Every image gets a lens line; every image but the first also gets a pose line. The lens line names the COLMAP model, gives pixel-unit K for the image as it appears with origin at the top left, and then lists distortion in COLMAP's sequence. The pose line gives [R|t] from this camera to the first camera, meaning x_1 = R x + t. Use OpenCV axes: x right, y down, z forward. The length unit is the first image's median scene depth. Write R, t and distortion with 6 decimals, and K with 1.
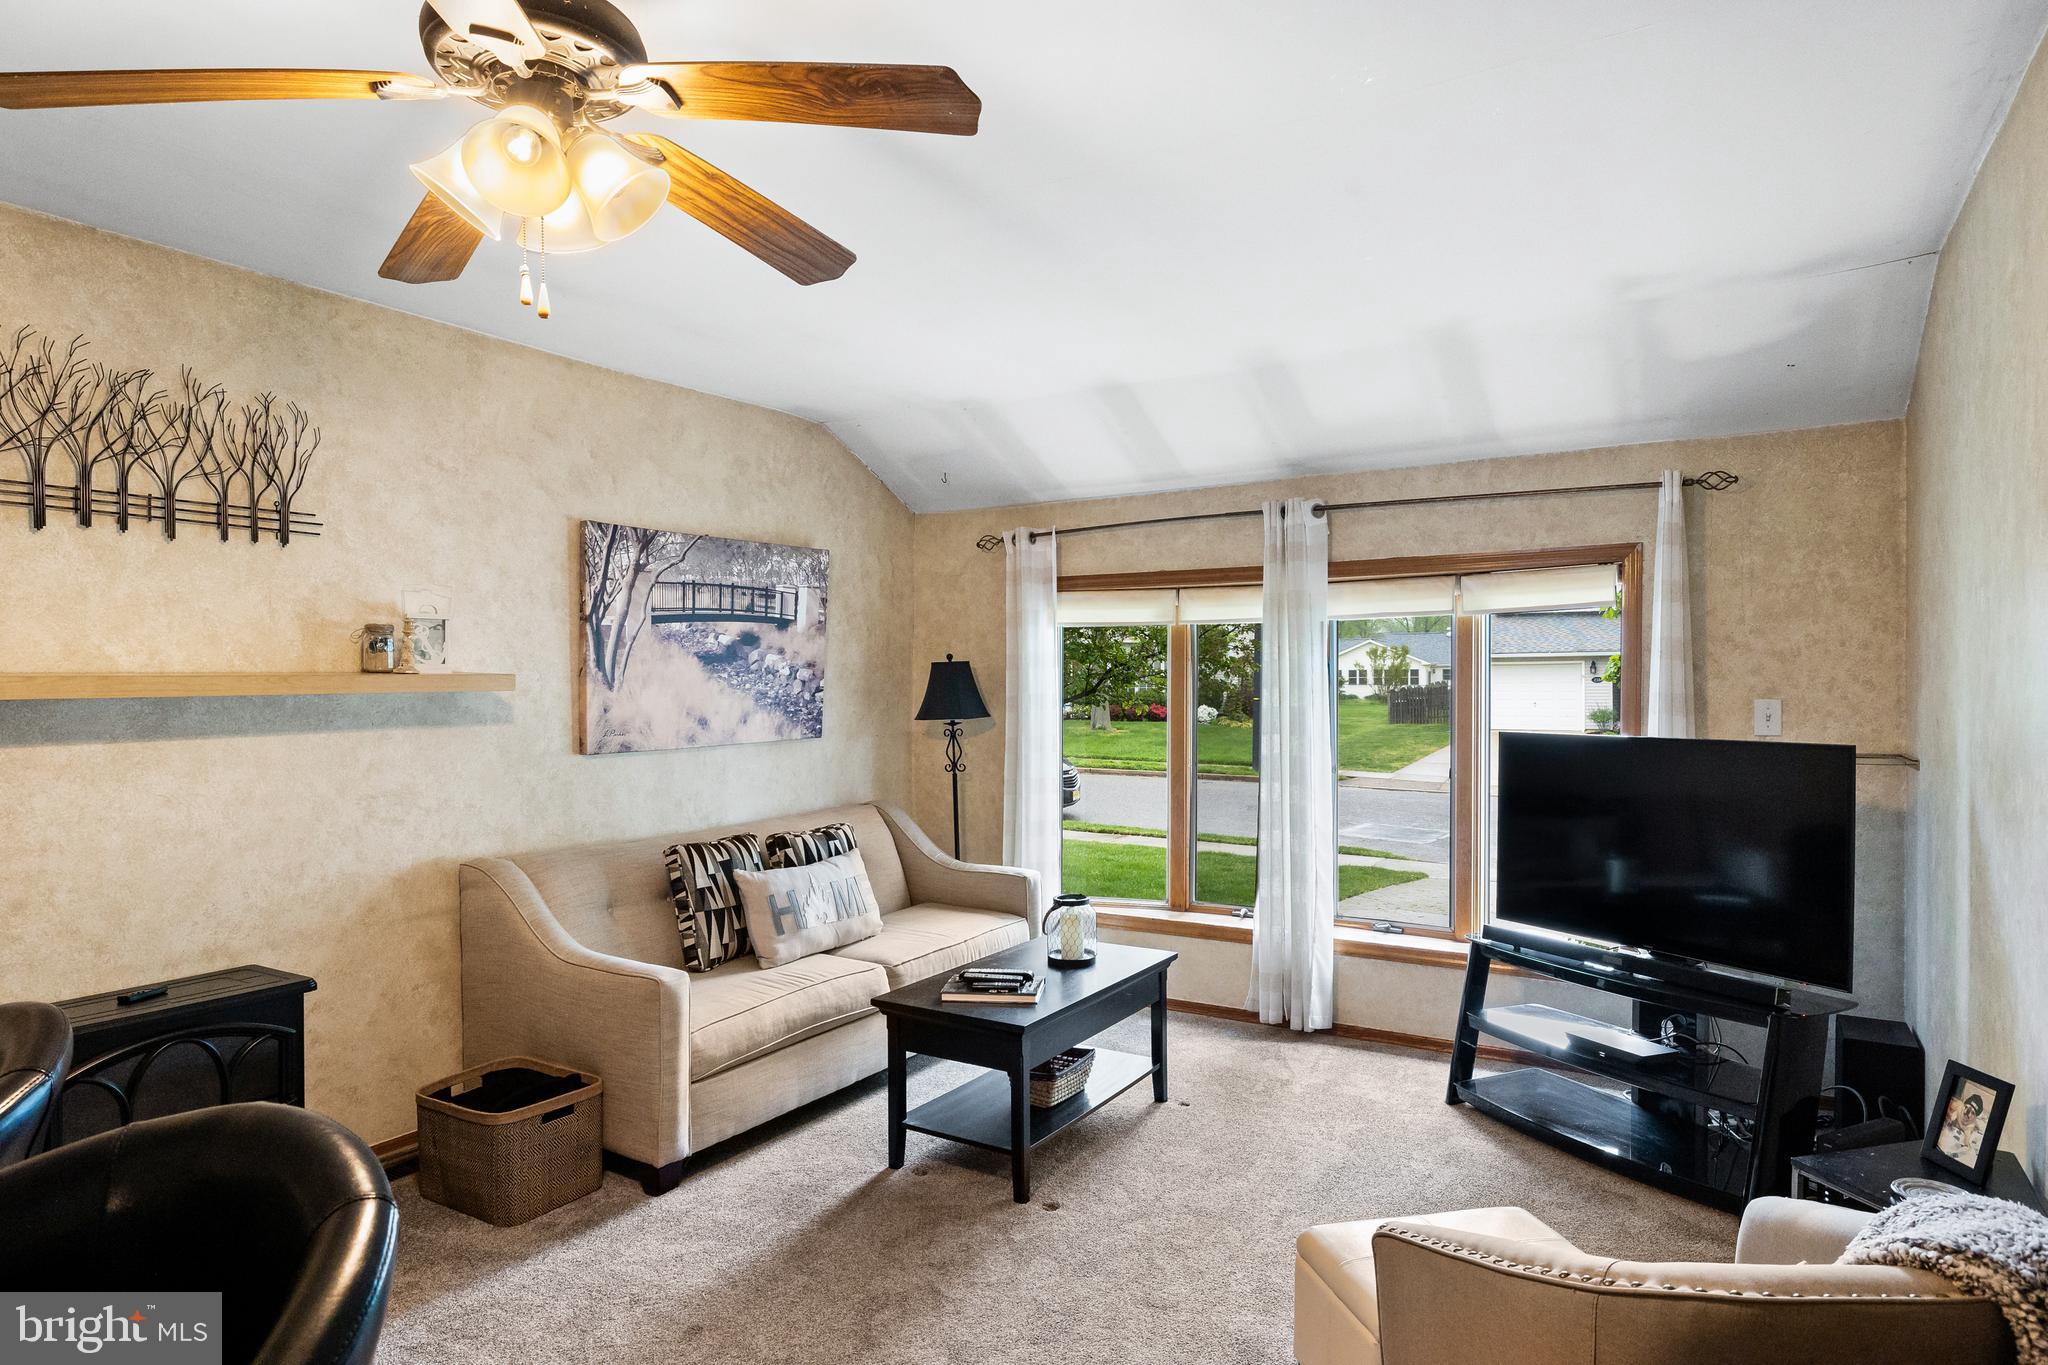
lens RADIAL K [[1150.0, 0, 1020.9], [0, 1150.0, 694.8], [0, 0, 1]] dist [-0.002806, 0.000599]
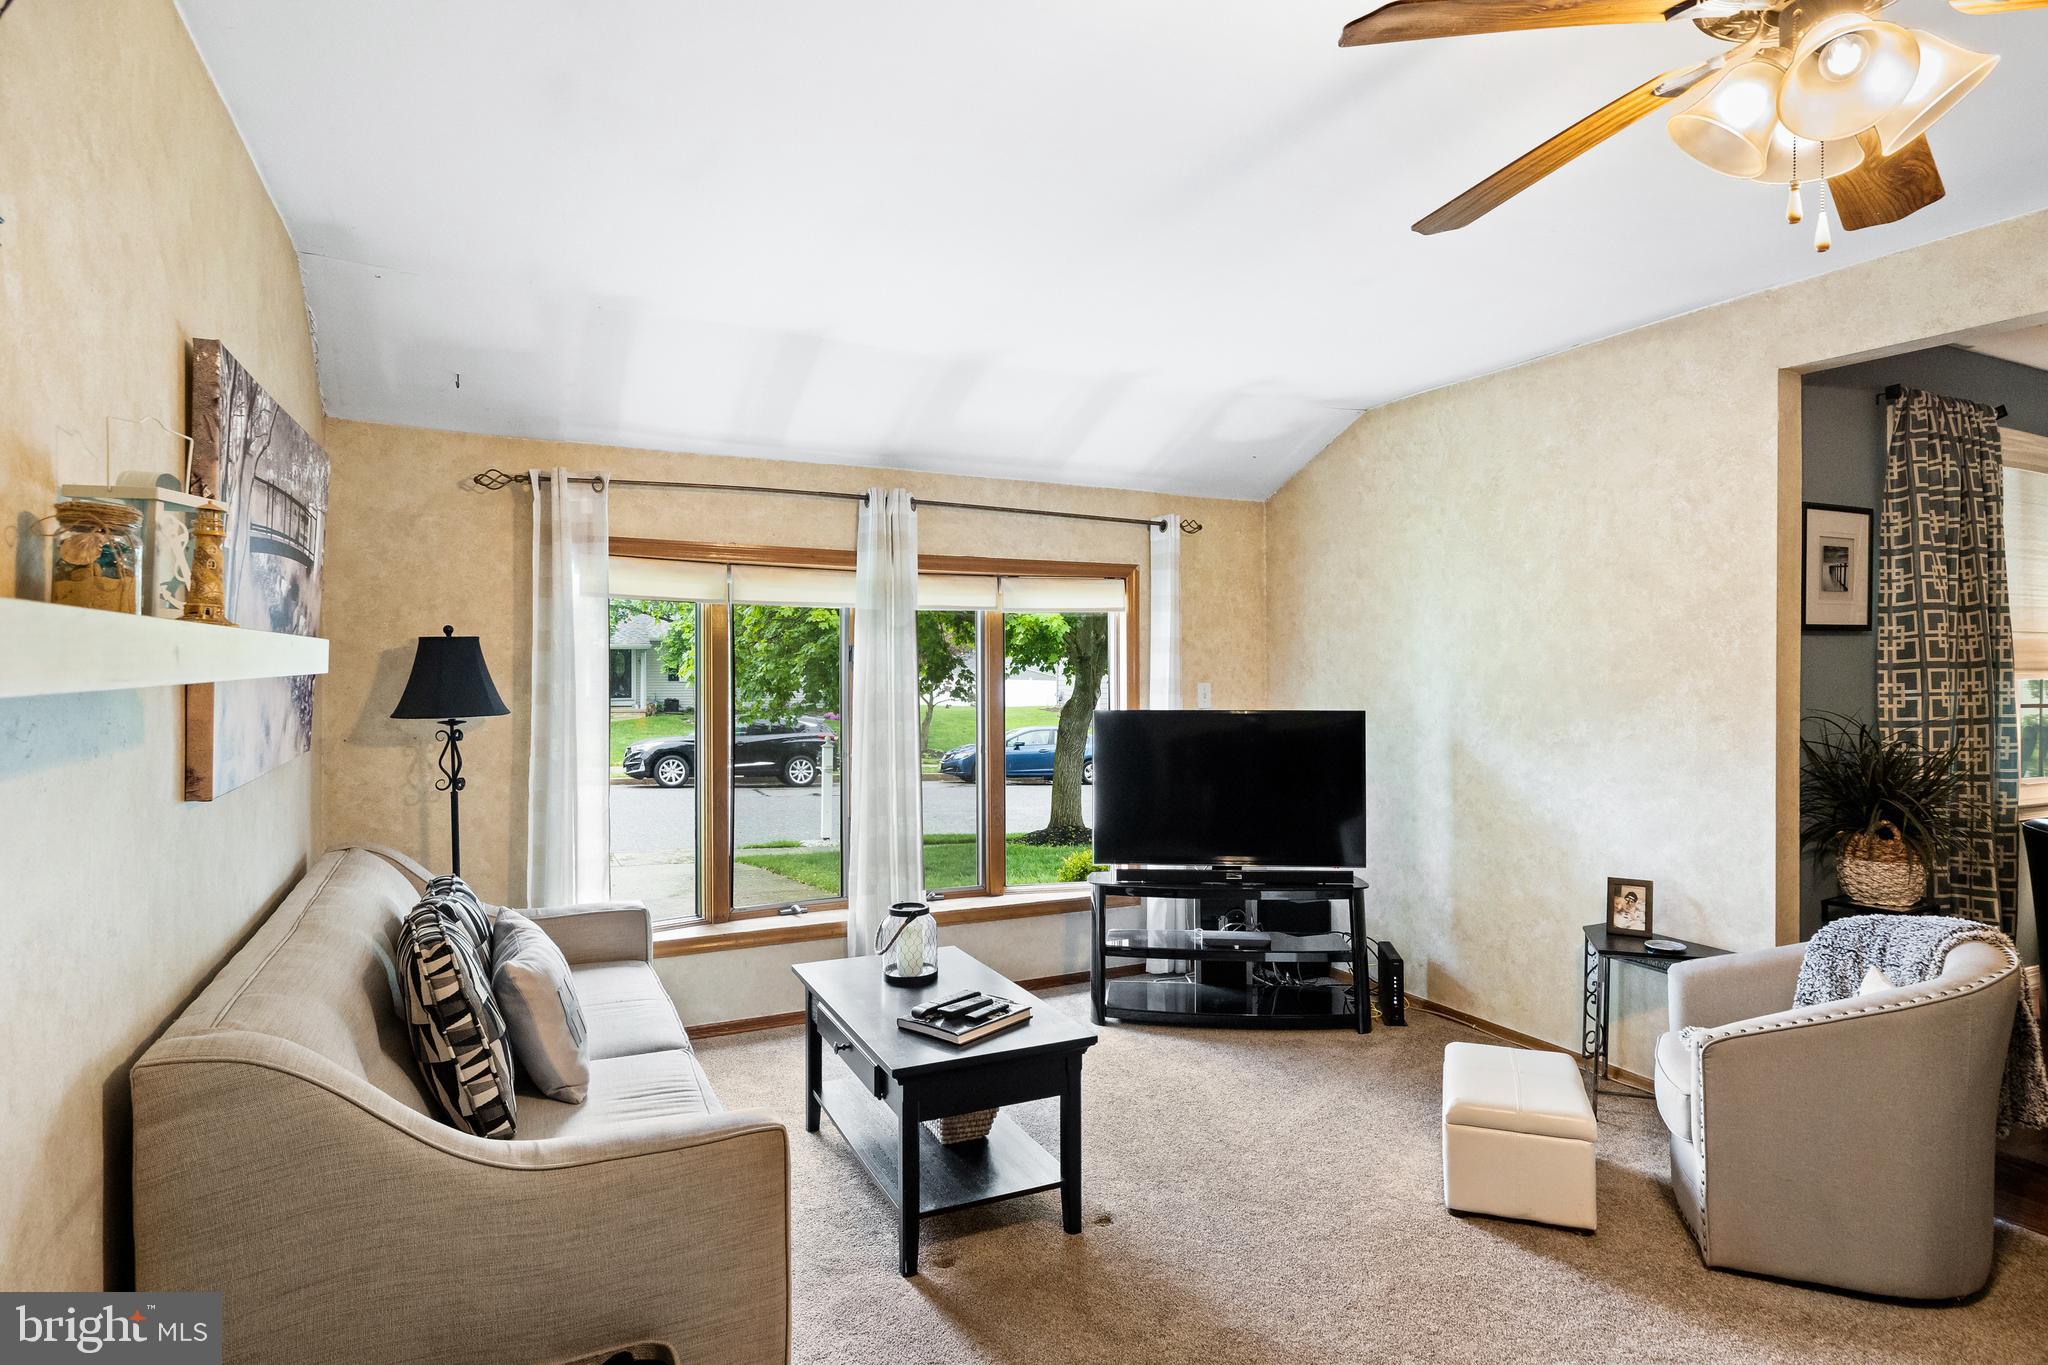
lens RADIAL K [[1090.7, 0, 1024.0], [0, 1090.7, 682.5], [0, 0, 1]] dist [0.000486, -0.000086]
pose [[0.533513, -0.003937, 0.845783, -0.556151], [0.004160, 0.999989, 0.002031, -0.000173], [-0.845782, 0.002435, 0.533523, 0.412737]]
